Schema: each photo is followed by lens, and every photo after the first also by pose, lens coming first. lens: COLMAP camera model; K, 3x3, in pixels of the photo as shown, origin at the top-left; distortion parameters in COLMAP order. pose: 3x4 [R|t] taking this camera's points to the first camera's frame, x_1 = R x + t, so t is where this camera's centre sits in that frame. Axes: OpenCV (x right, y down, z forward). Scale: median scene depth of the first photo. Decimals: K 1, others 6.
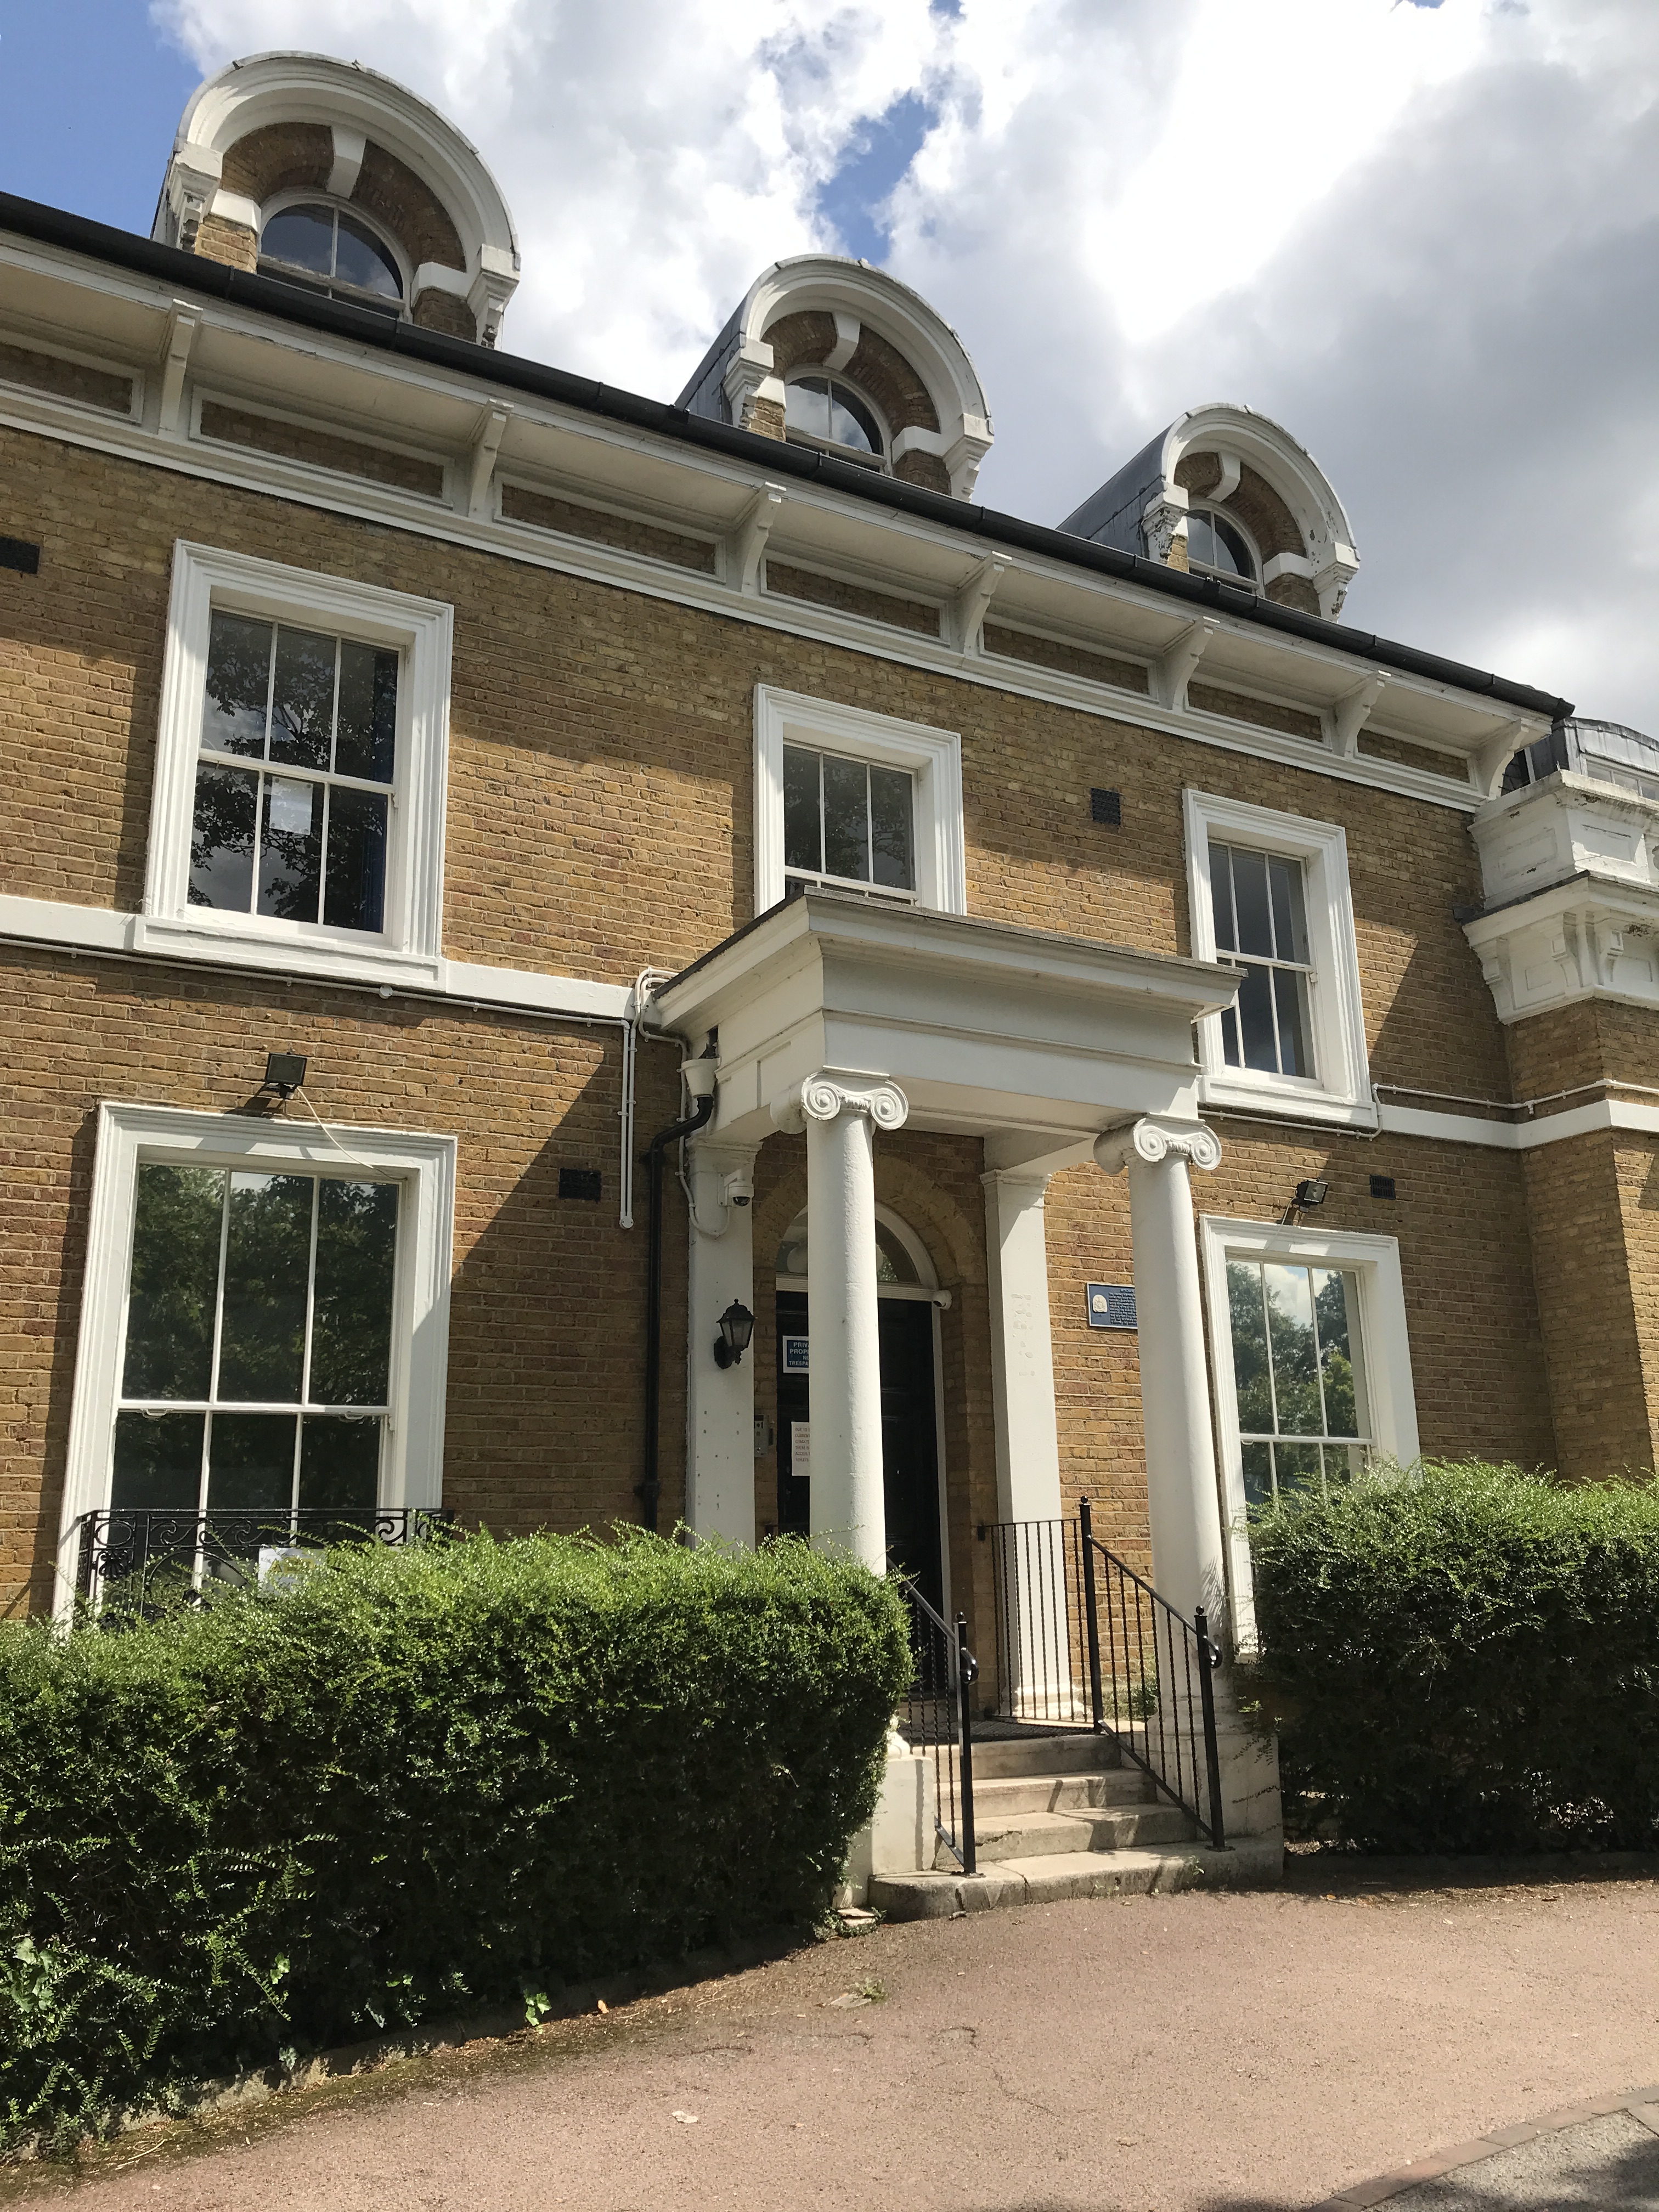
lens RADIAL K [[1791.3, 0, 829.5], [0, 1791.3, 1106.0], [0, 0, 1]] dist [0.057573, -0.120259]
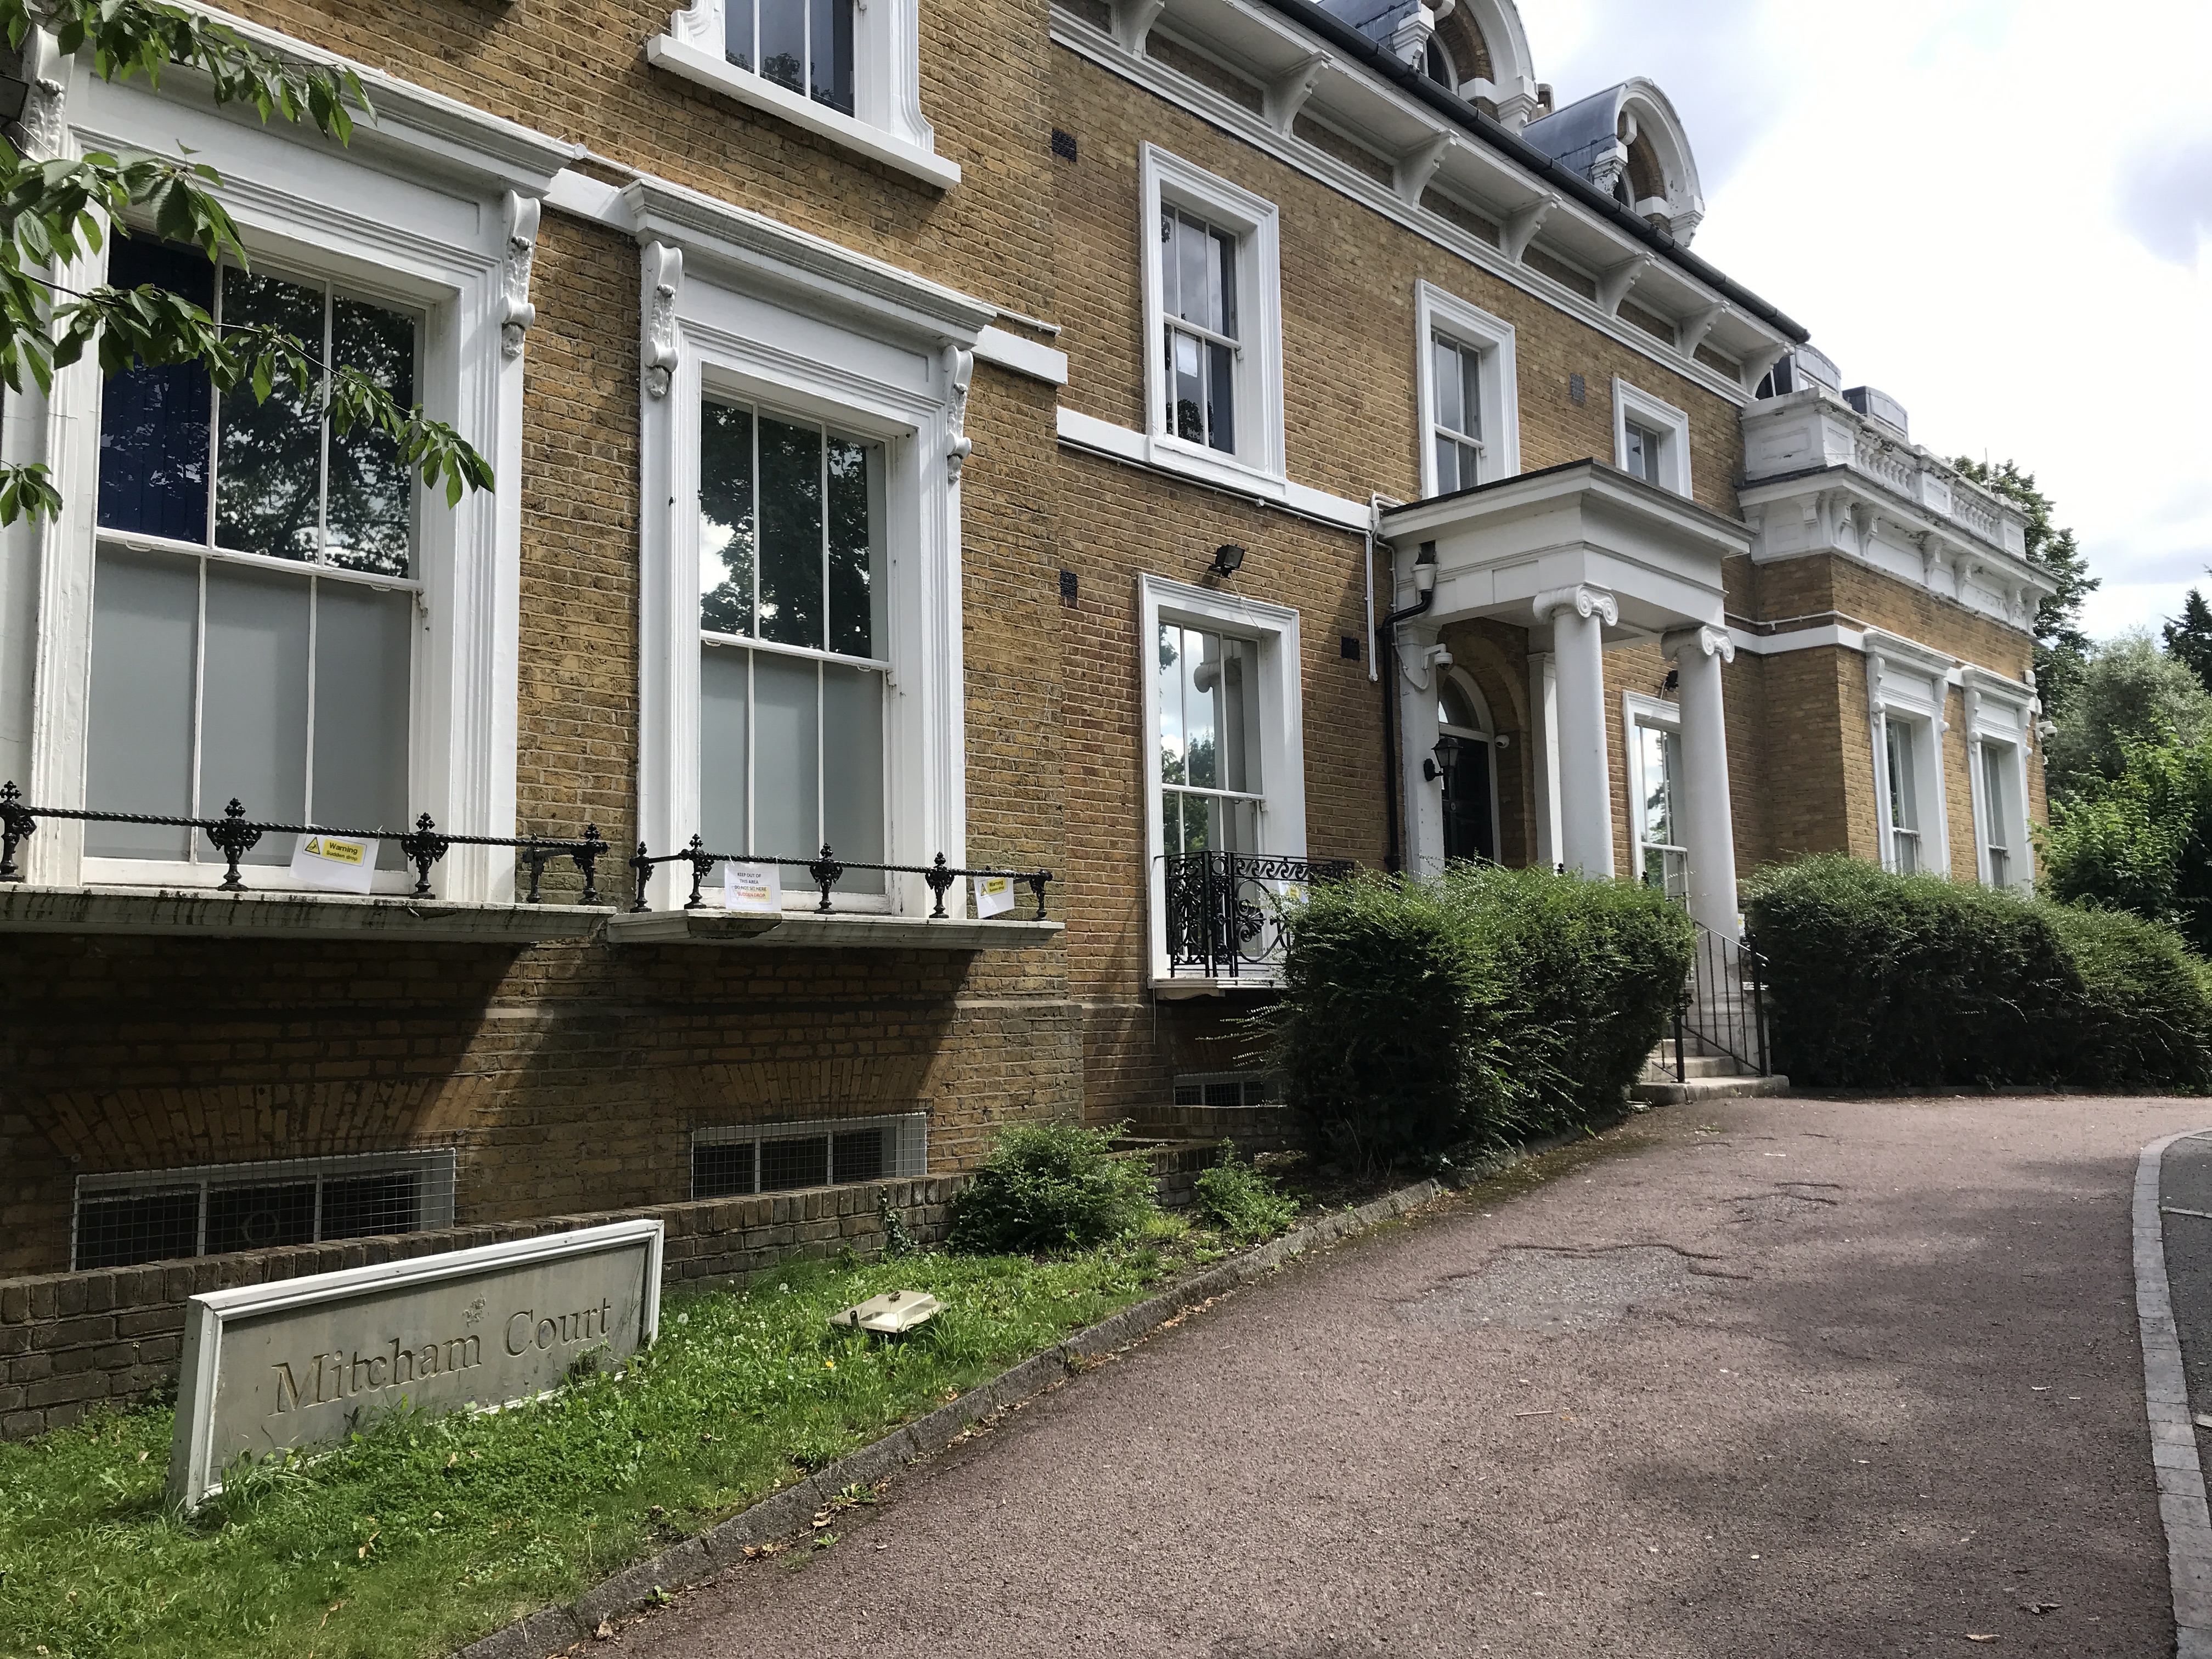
lens RADIAL K [[1791.8, 0, 1106.0], [0, 1791.8, 829.5], [0, 0, 1]] dist [0.061520, -0.219605]
pose [[0.954347, 0.028282, 0.297359, -0.715999], [-0.071487, 0.988203, 0.135445, 0.006741], [-0.290020, -0.150519, 0.945110, -0.291628]]
